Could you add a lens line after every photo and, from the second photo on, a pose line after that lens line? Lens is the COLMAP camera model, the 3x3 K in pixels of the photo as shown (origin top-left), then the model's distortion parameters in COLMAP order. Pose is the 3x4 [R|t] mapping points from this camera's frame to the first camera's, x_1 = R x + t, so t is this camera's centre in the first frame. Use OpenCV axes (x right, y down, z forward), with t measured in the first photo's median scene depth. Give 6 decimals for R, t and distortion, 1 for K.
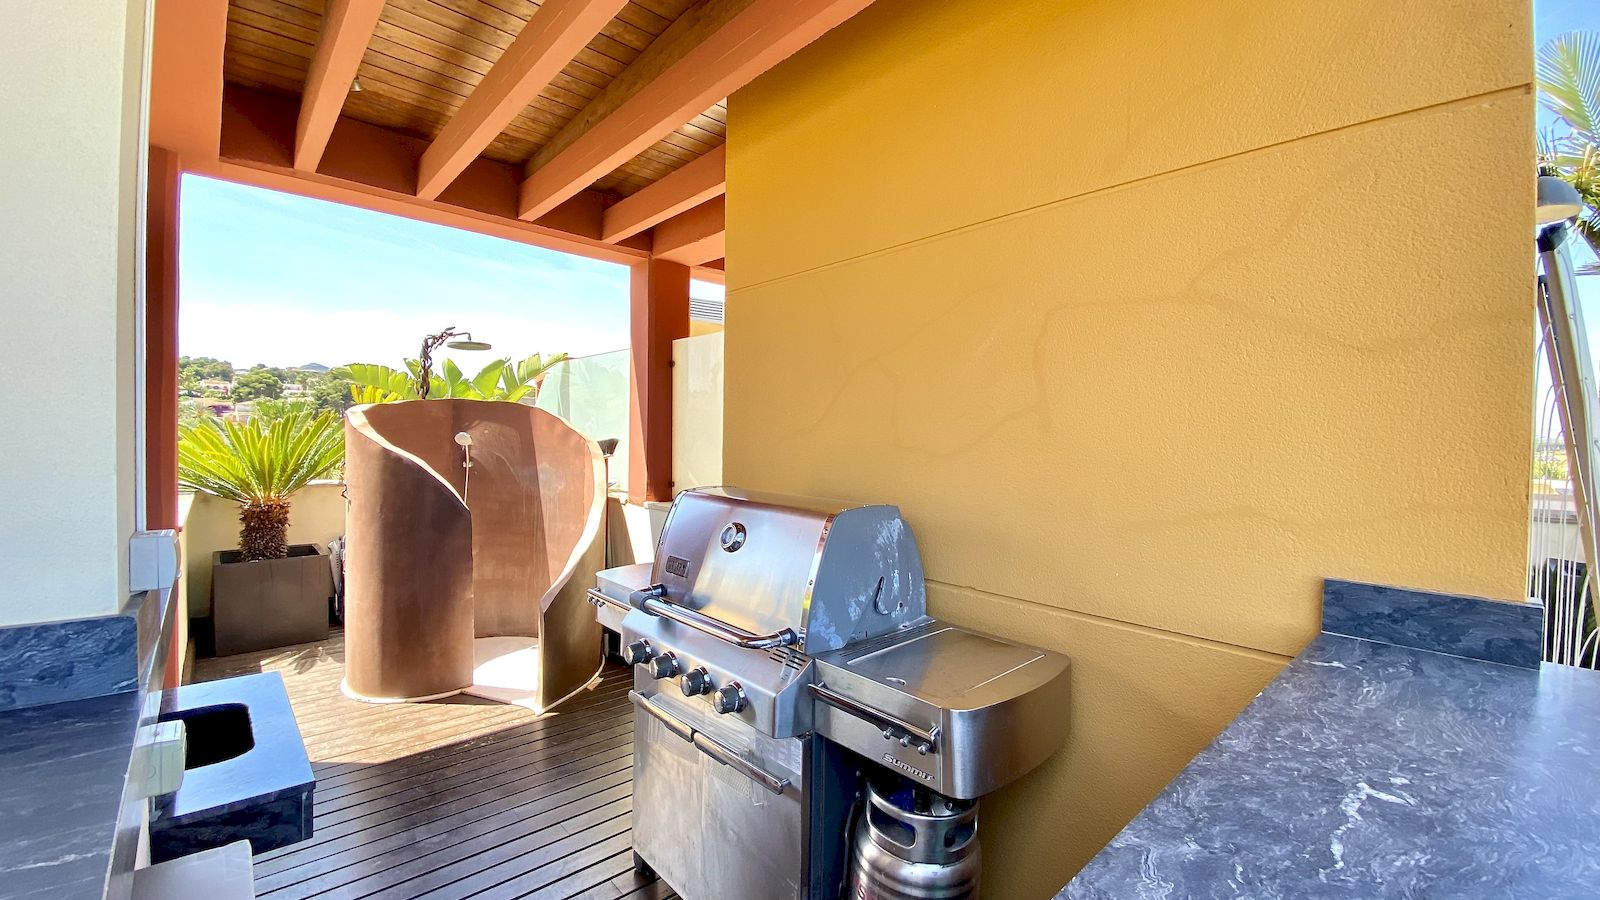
lens RADIAL K [[646.1, 0, 800.0], [0, 646.1, 450.0], [0, 0, 1]] dist [0.045375, -0.041996]
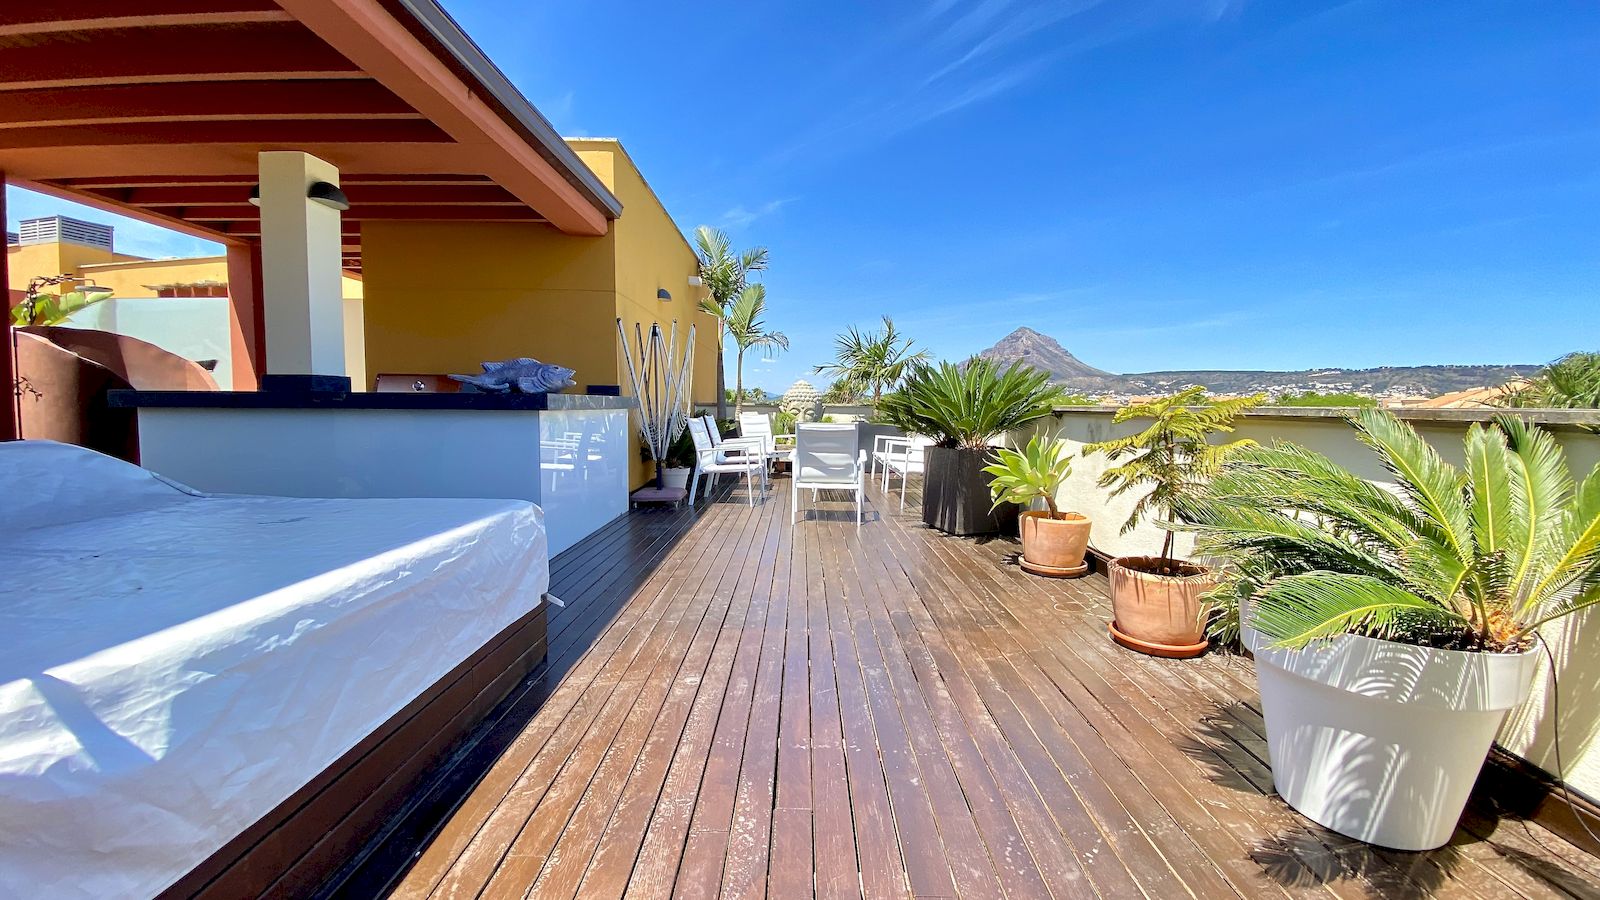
lens RADIAL K [[645.1, 0, 804.0], [0, 645.1, 451.1], [0, 0, 1]] dist [0.023298, -0.021727]
pose [[0.660038, -0.066357, 0.748296, -0.518130], [0.017621, 0.997185, 0.072885, 0.107702], [-0.751026, -0.034921, 0.659349, -1.006175]]
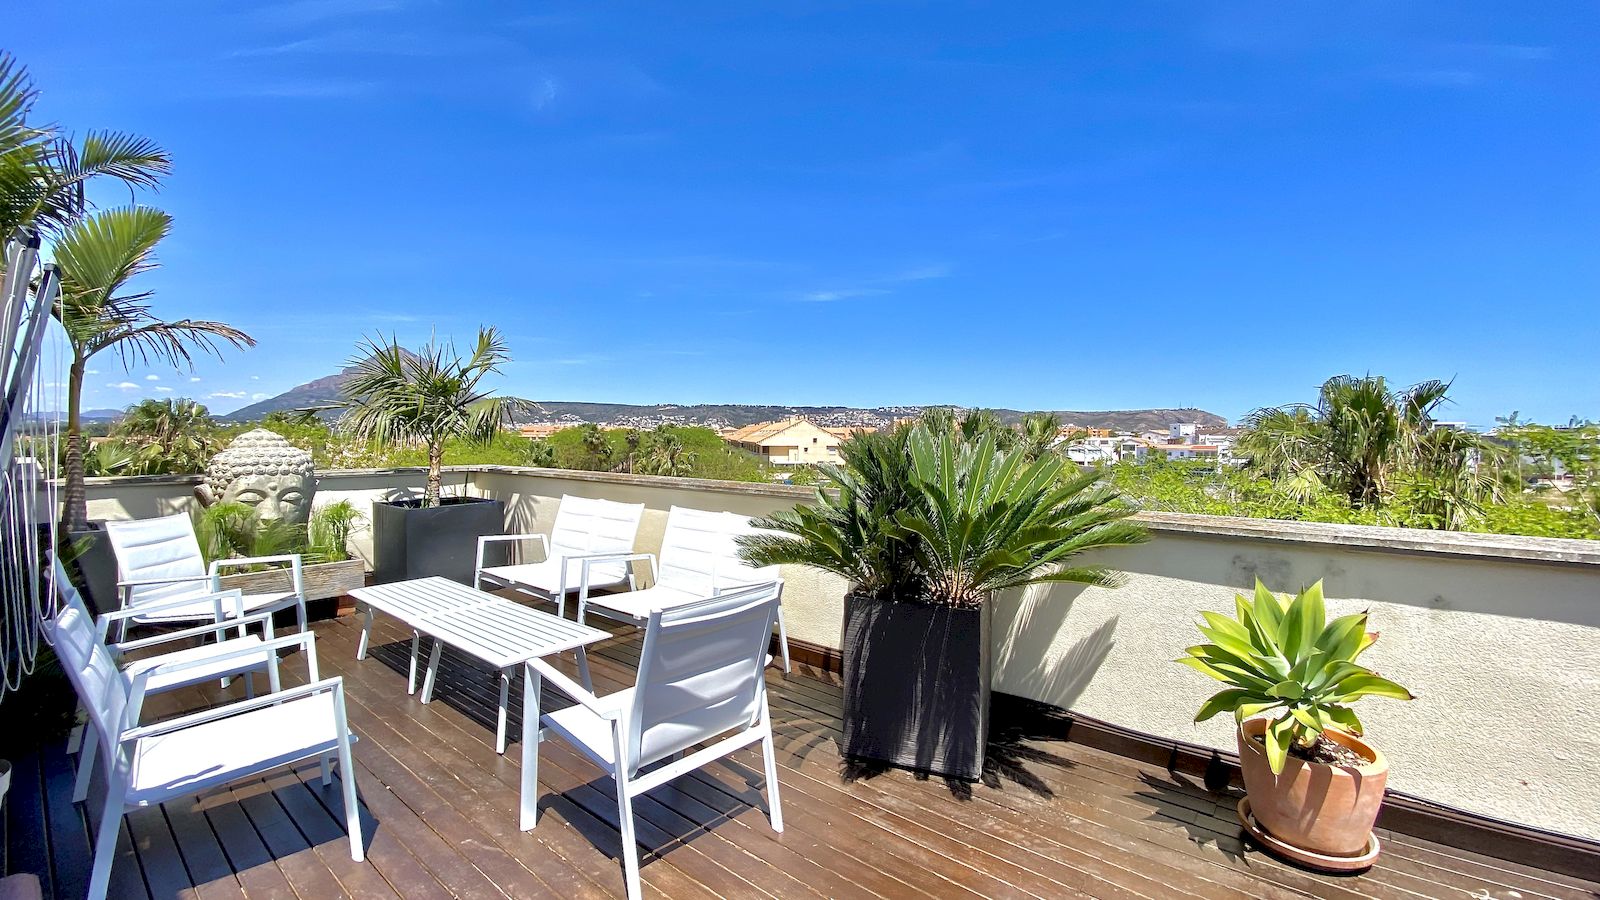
lens RADIAL K [[645.1, 0, 804.0], [0, 645.1, 451.1], [0, 0, 1]] dist [0.023298, -0.021727]
pose [[-0.165294, -0.041830, 0.985357, -0.015928], [0.008792, 0.998998, 0.043884, 0.018961], [-0.986205, 0.015917, -0.164761, -0.193852]]
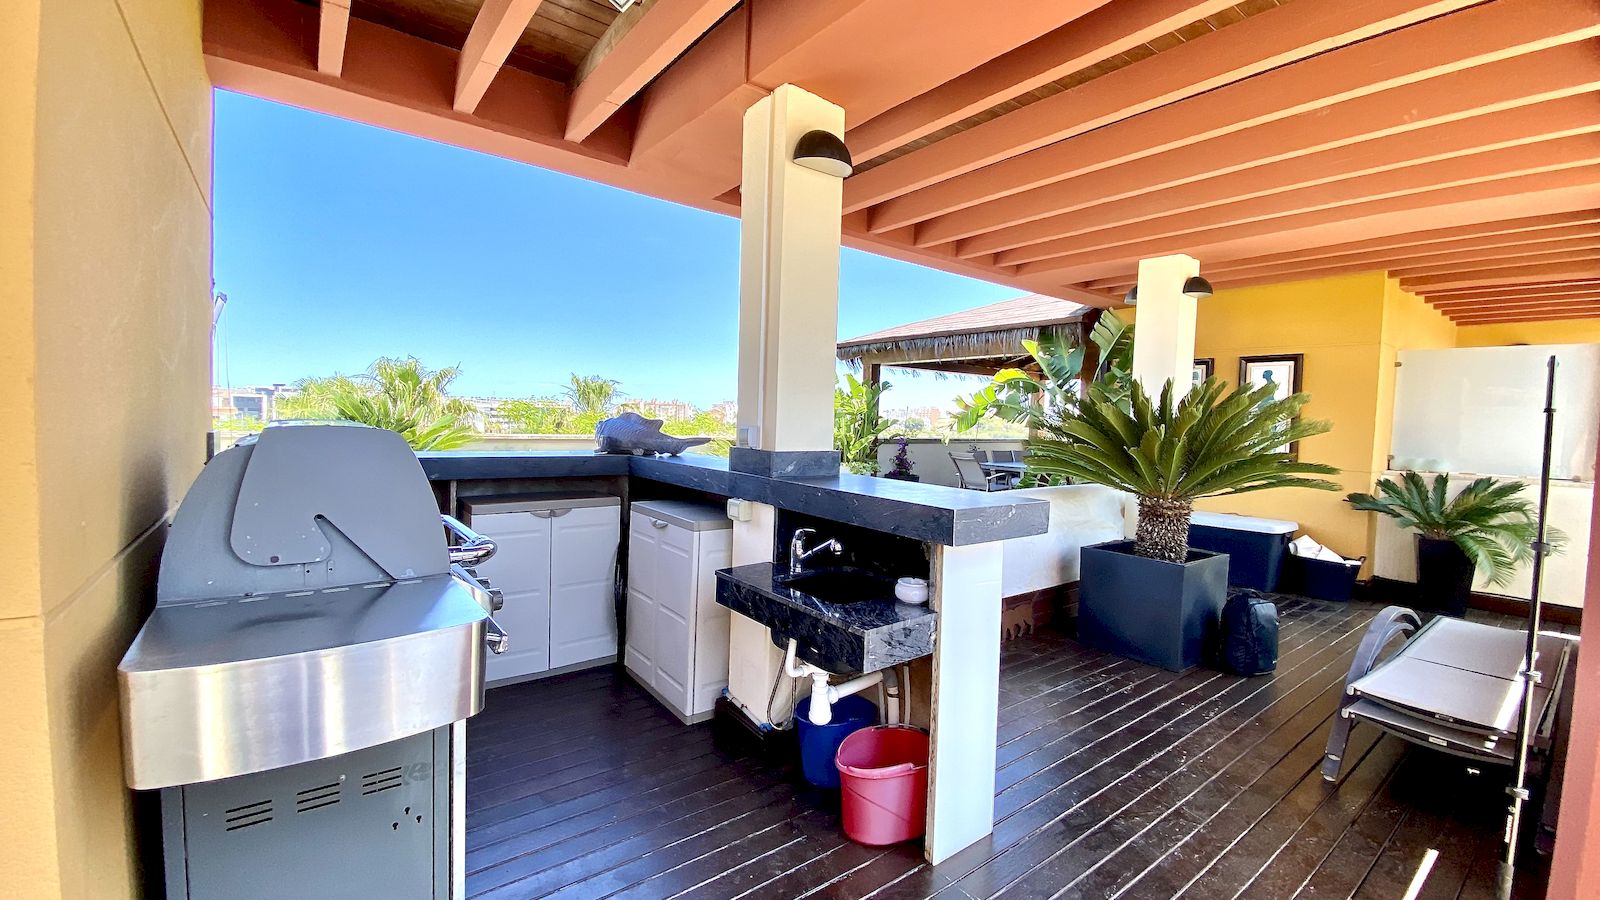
lens RADIAL K [[646.1, 0, 800.0], [0, 646.1, 450.0], [0, 0, 1]] dist [0.045375, -0.041996]
pose [[-0.996172, -0.053542, 0.069092, -0.330893], [-0.048920, 0.996557, 0.066939, 0.011397], [-0.072438, 0.063303, -0.995362, 0.828297]]
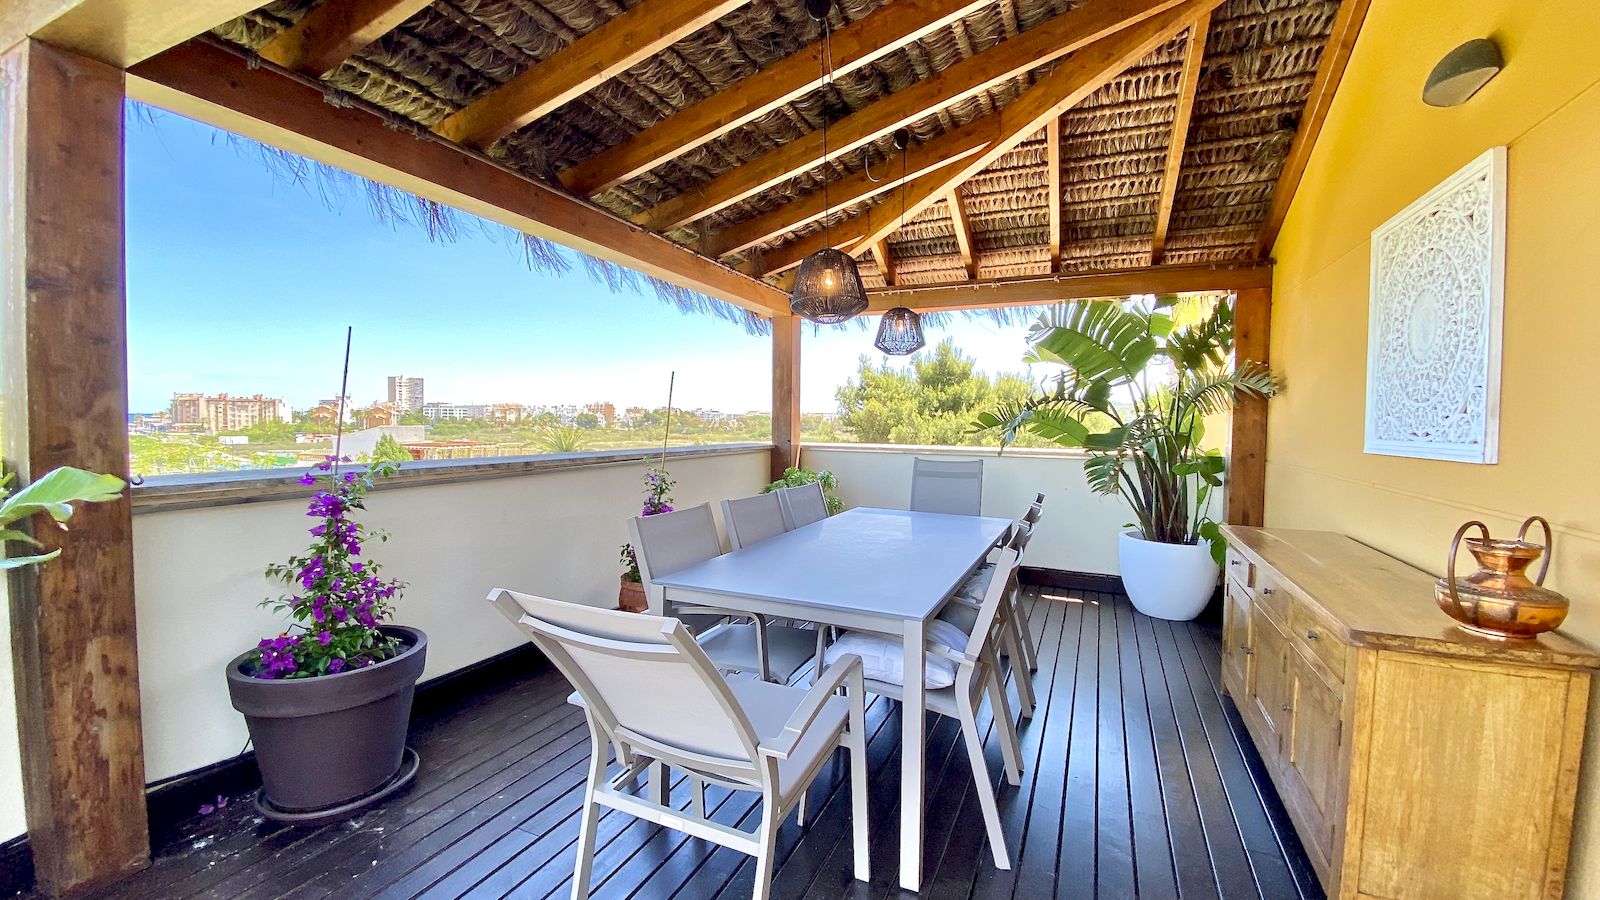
lens RADIAL K [[647.7, 0, 803.7], [0, 647.7, 452.9], [0, 0, 1]] dist [0.008259, -0.015245]
pose [[-0.911986, -0.009811, -0.410103, -0.656101], [-0.036448, 0.997698, 0.057185, 0.053516], [0.408598, 0.067099, -0.910245, -0.936777]]
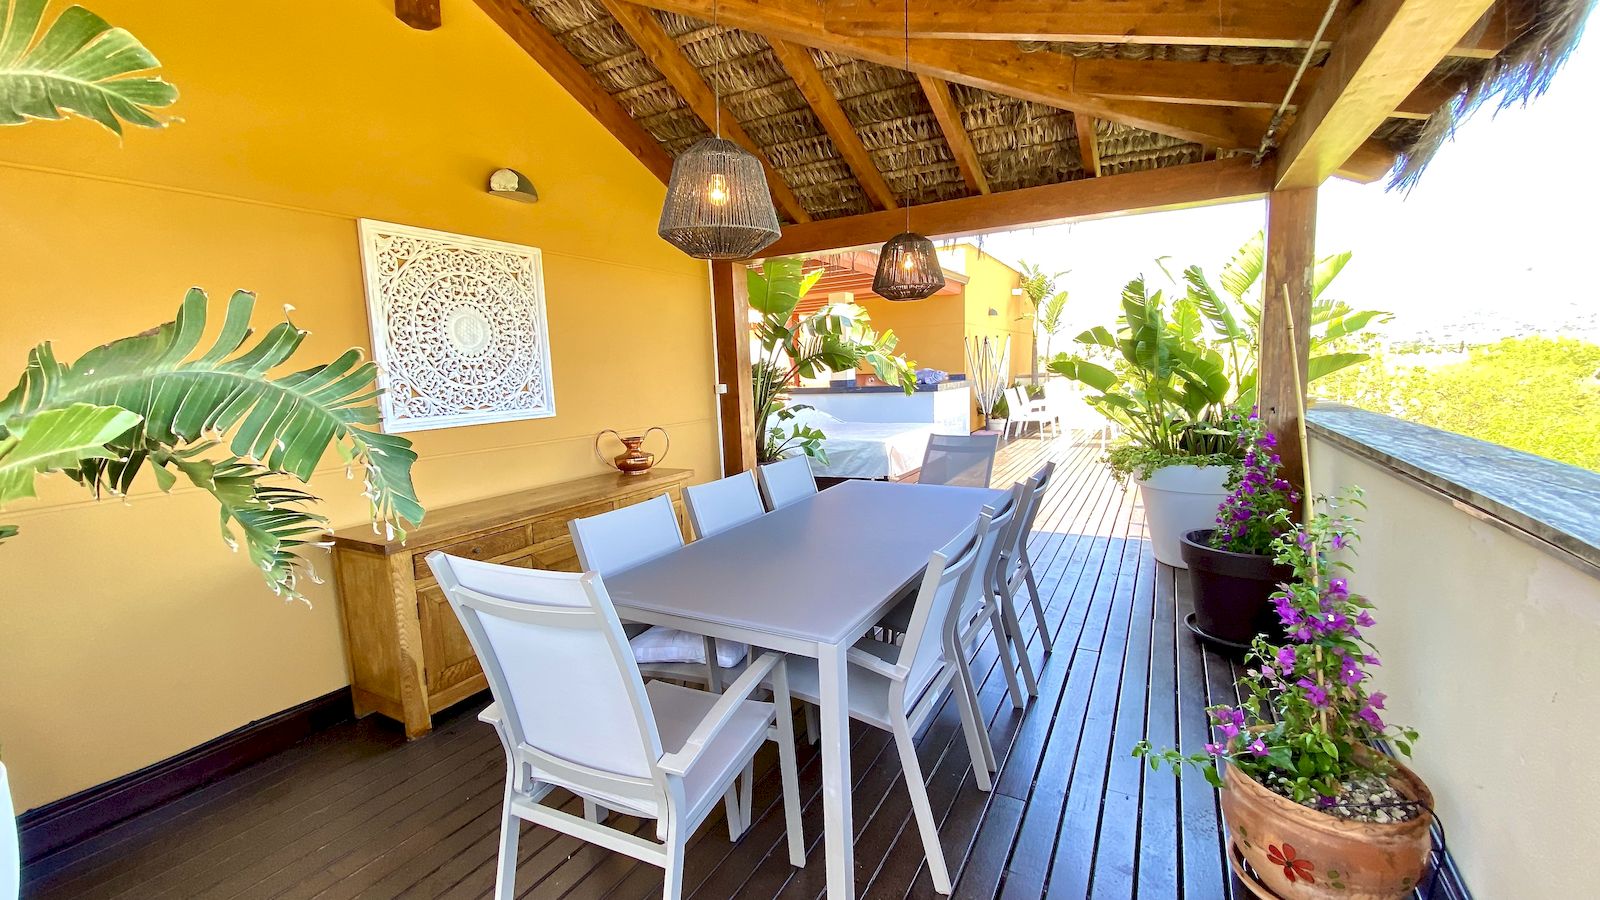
lens RADIAL K [[646.1, 0, 800.0], [0, 646.1, 450.0], [0, 0, 1]] dist [0.045375, -0.041996]
pose [[0.942481, -0.091977, 0.321357, -1.218443], [0.058834, 0.992034, 0.111386, 0.036851], [-0.329042, -0.086073, 0.940385, -2.035343]]
